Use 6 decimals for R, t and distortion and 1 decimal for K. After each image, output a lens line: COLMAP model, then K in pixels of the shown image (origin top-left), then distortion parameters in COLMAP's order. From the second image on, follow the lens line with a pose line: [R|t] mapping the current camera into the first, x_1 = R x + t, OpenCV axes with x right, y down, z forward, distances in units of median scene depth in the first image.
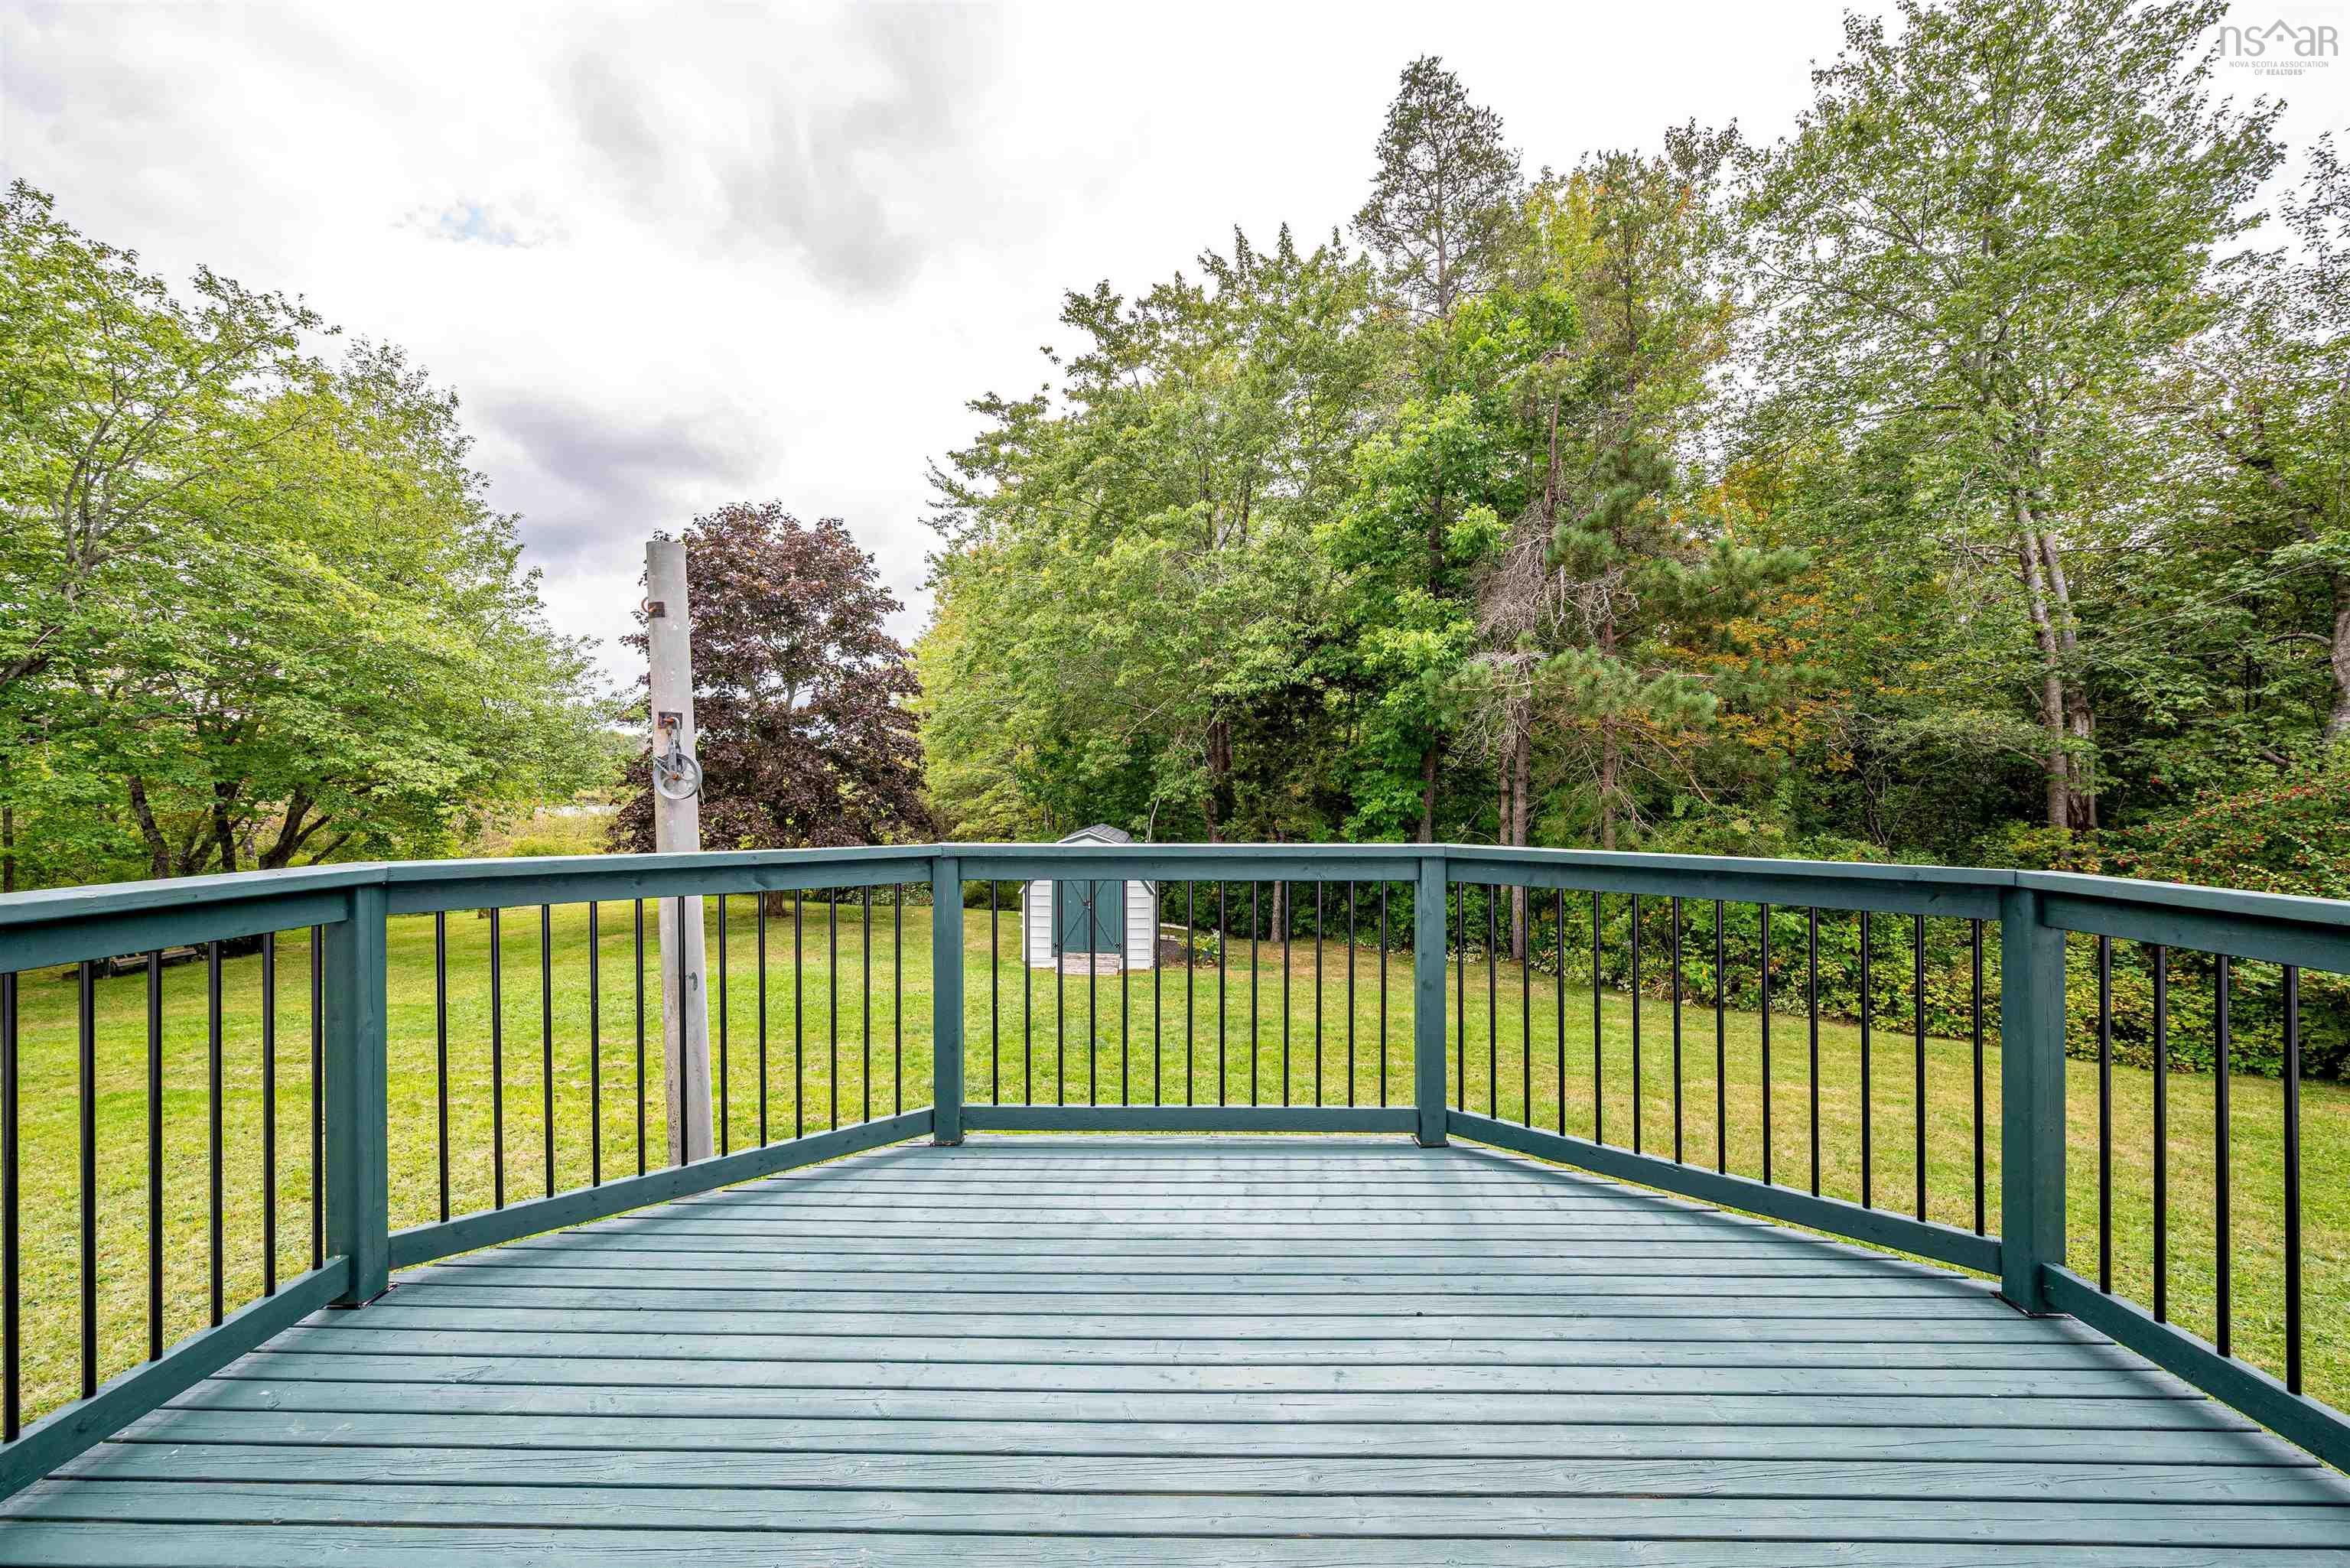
lens RADIAL K [[930.4, 0, 1166.3], [0, 930.4, 809.6], [0, 0, 1]] dist [-0.007825, -0.000092]
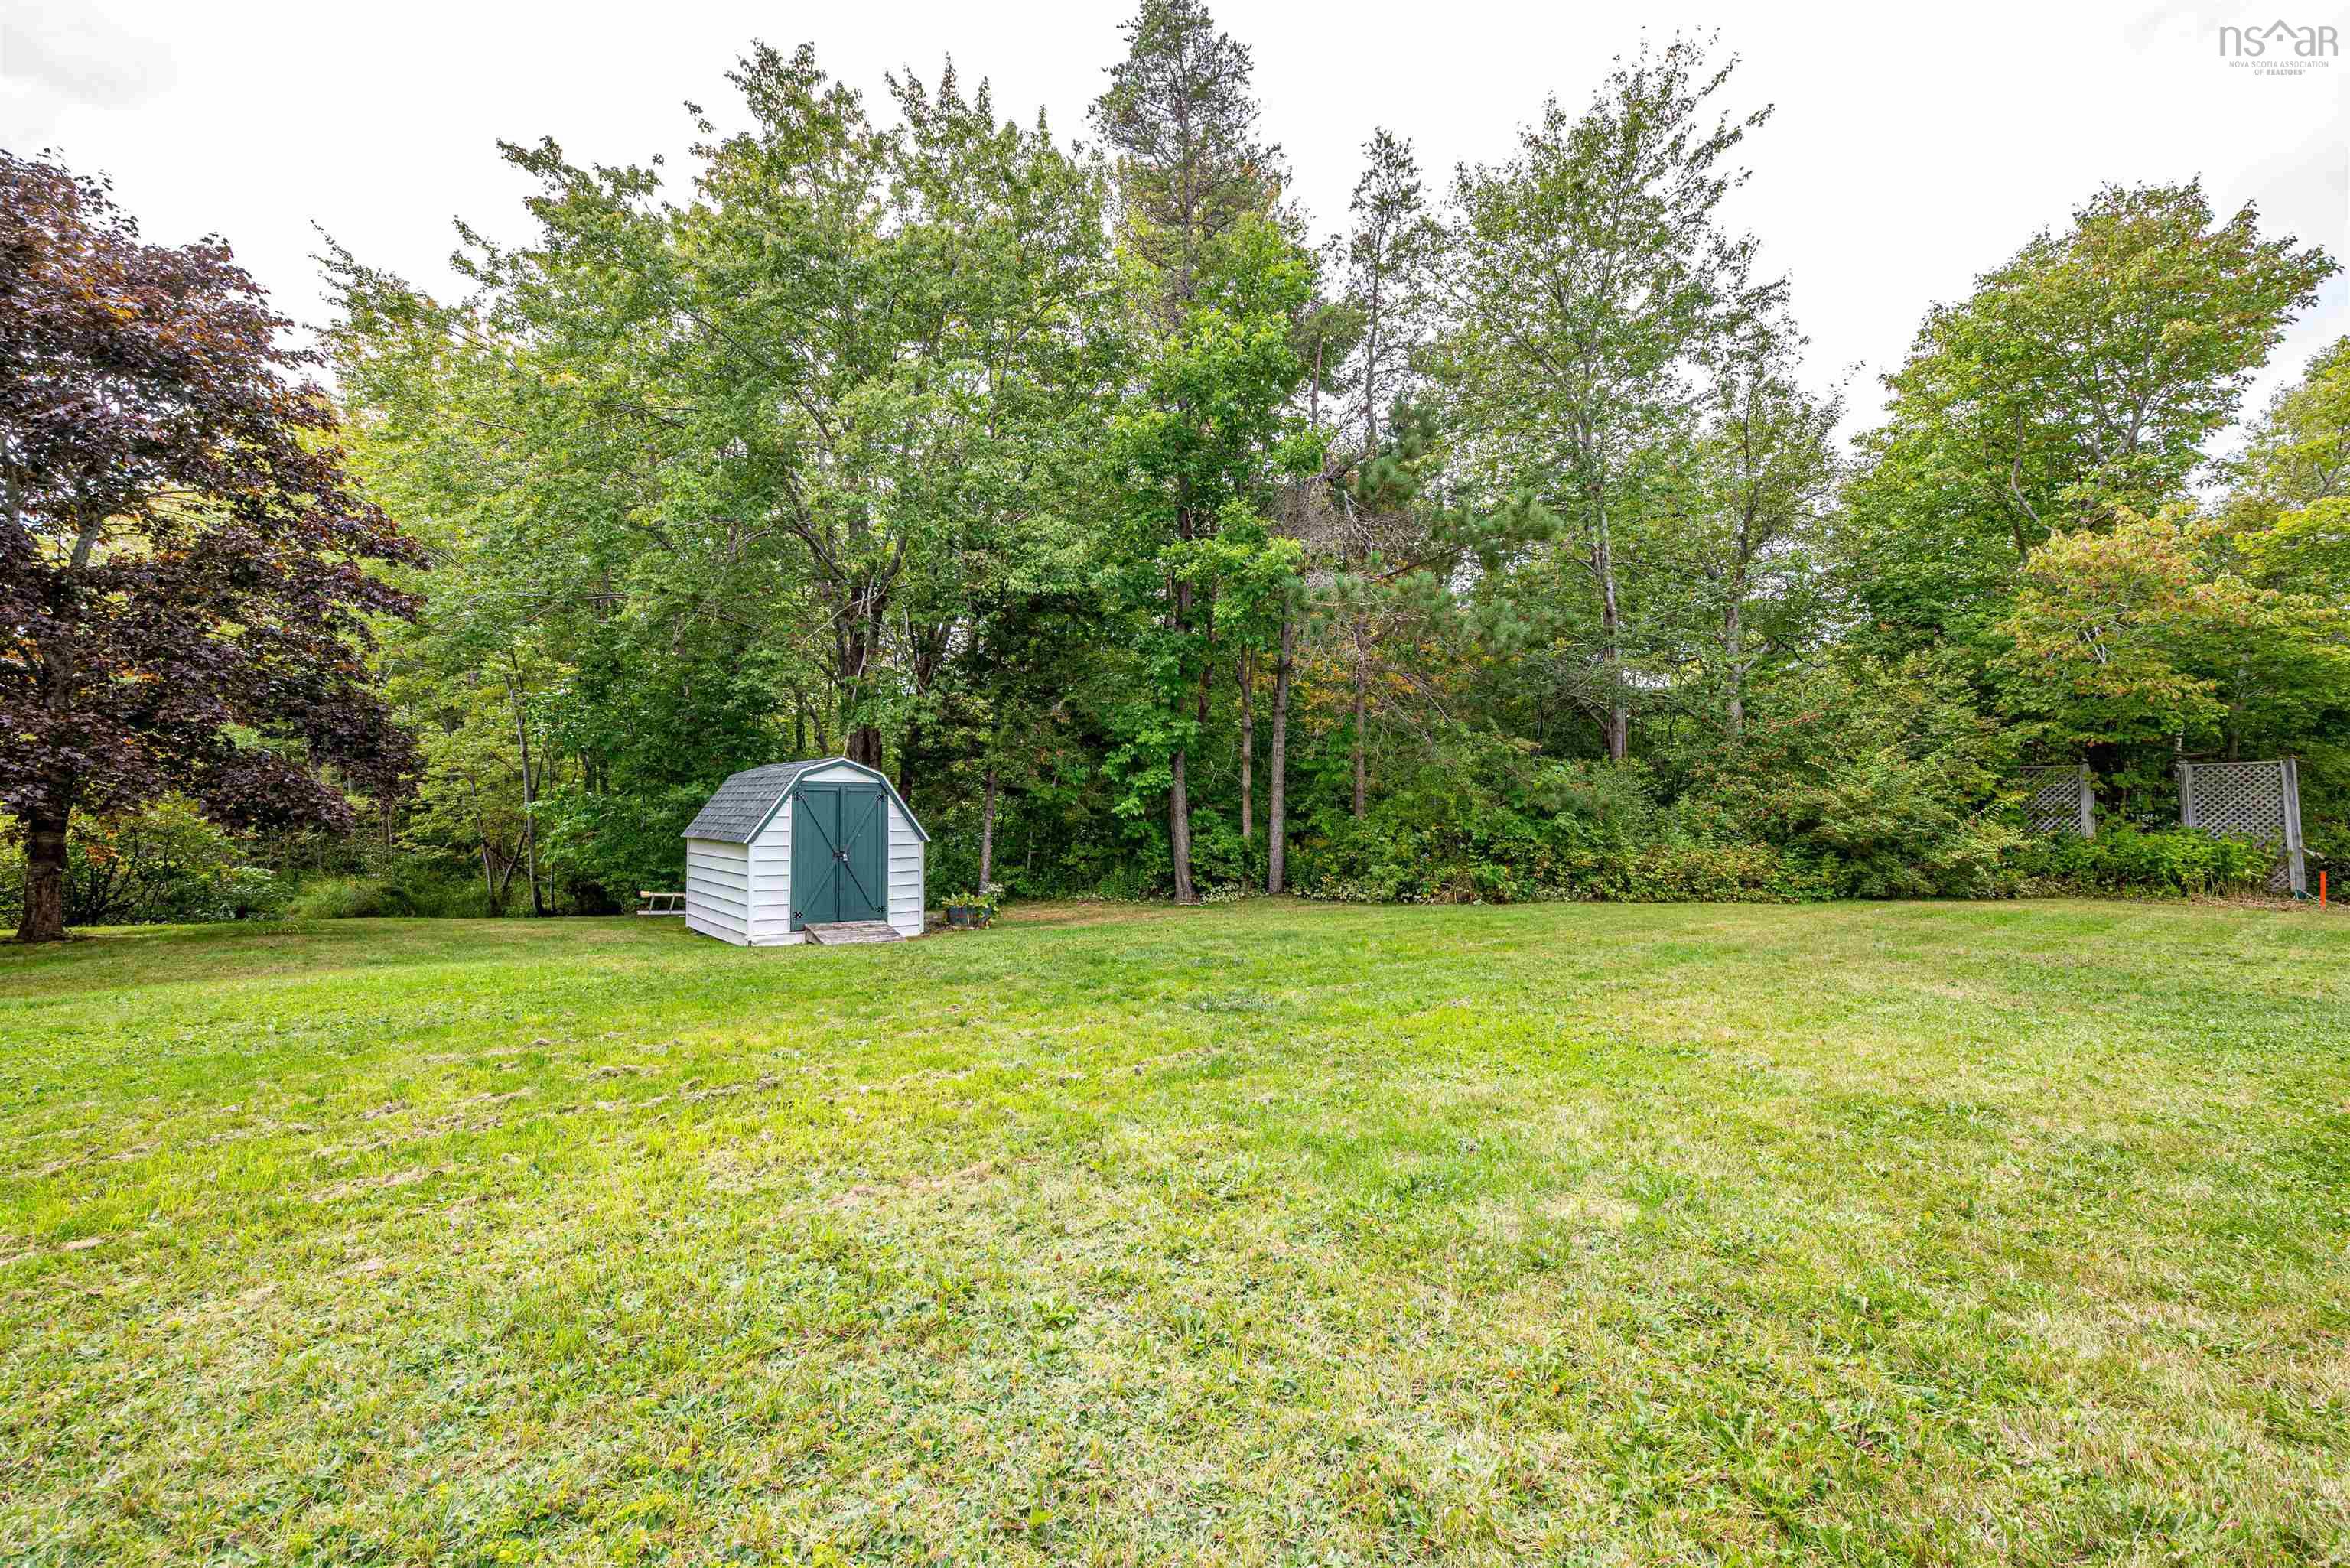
lens RADIAL K [[997.0, 0, 1184.4], [0, 997.0, 795.9], [0, 0, 1]] dist [-0.004089, 0.000800]
pose [[0.787213, -0.001325, 0.616680, -0.332294], [0.018827, 0.999583, -0.021885, 0.070486], [-0.616394, 0.028839, 0.786910, 0.189577]]
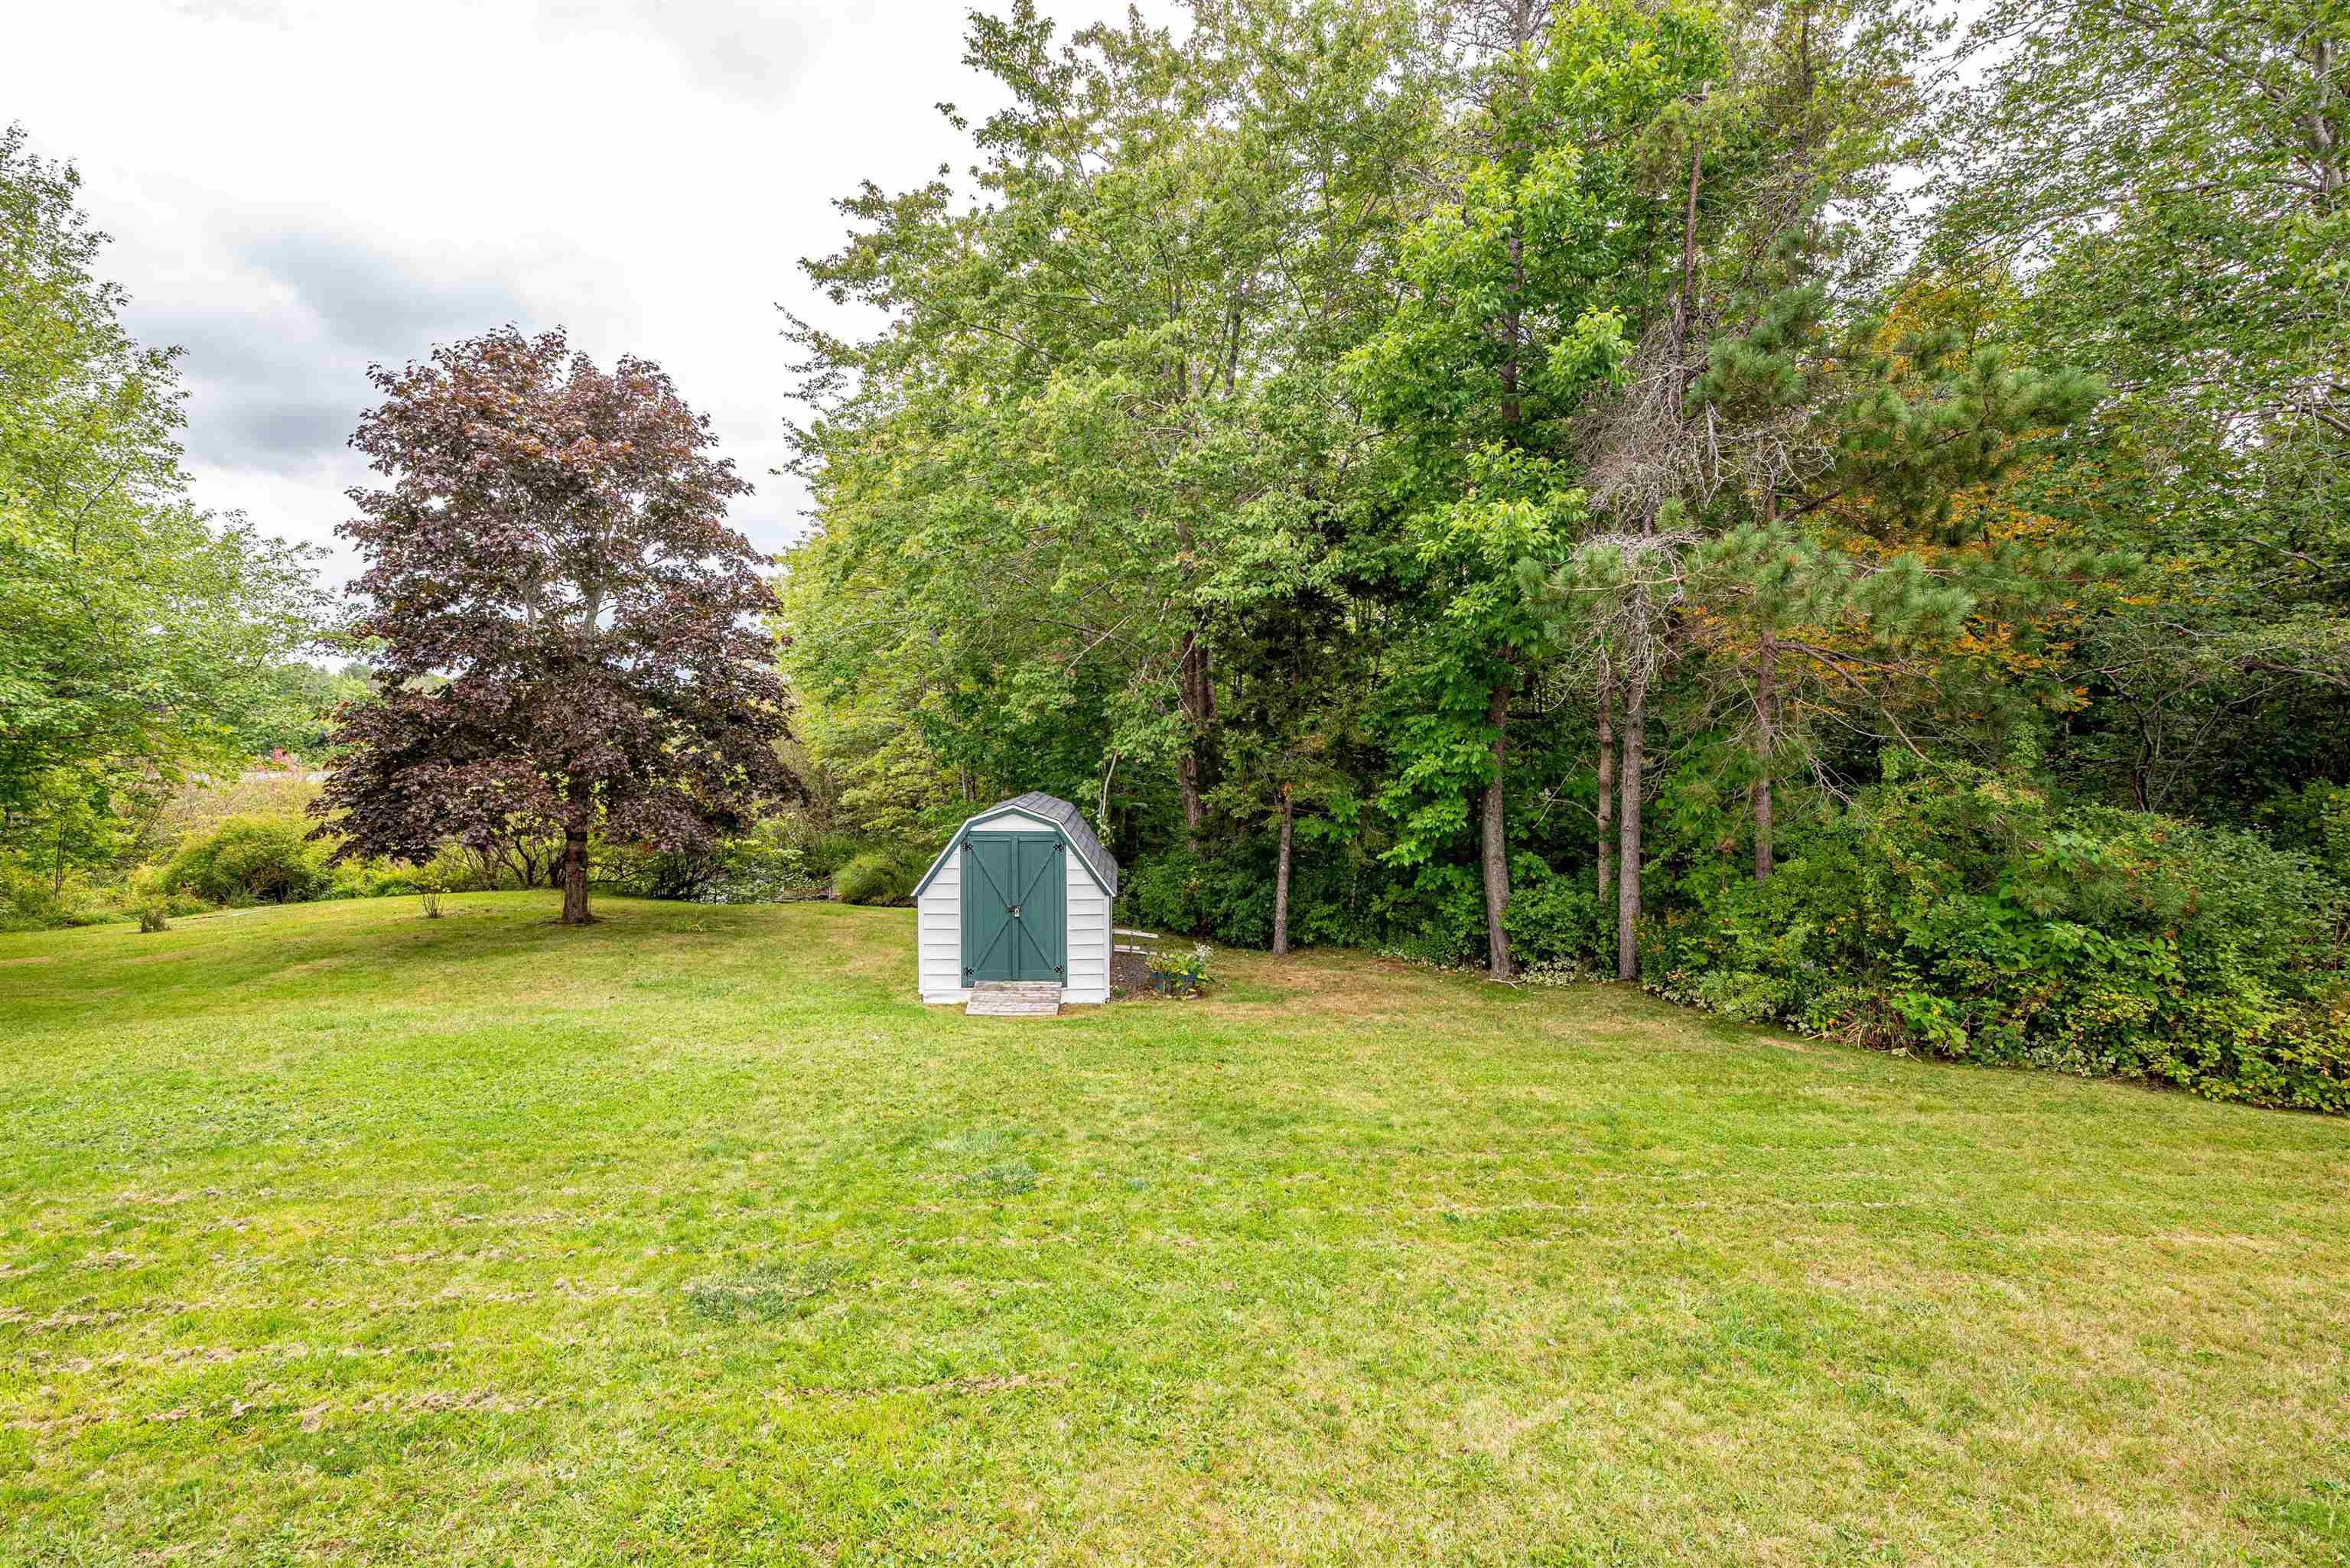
lens RADIAL K [[1128.5, 0, 1181.7], [0, 1128.5, 803.6], [0, 0, 1]] dist [-0.003193, 0.000049]
pose [[0.998555, -0.009597, 0.052883, -0.003879], [0.007847, 0.999418, 0.033197, -0.004030], [-0.053171, -0.032734, 0.998049, 0.151063]]
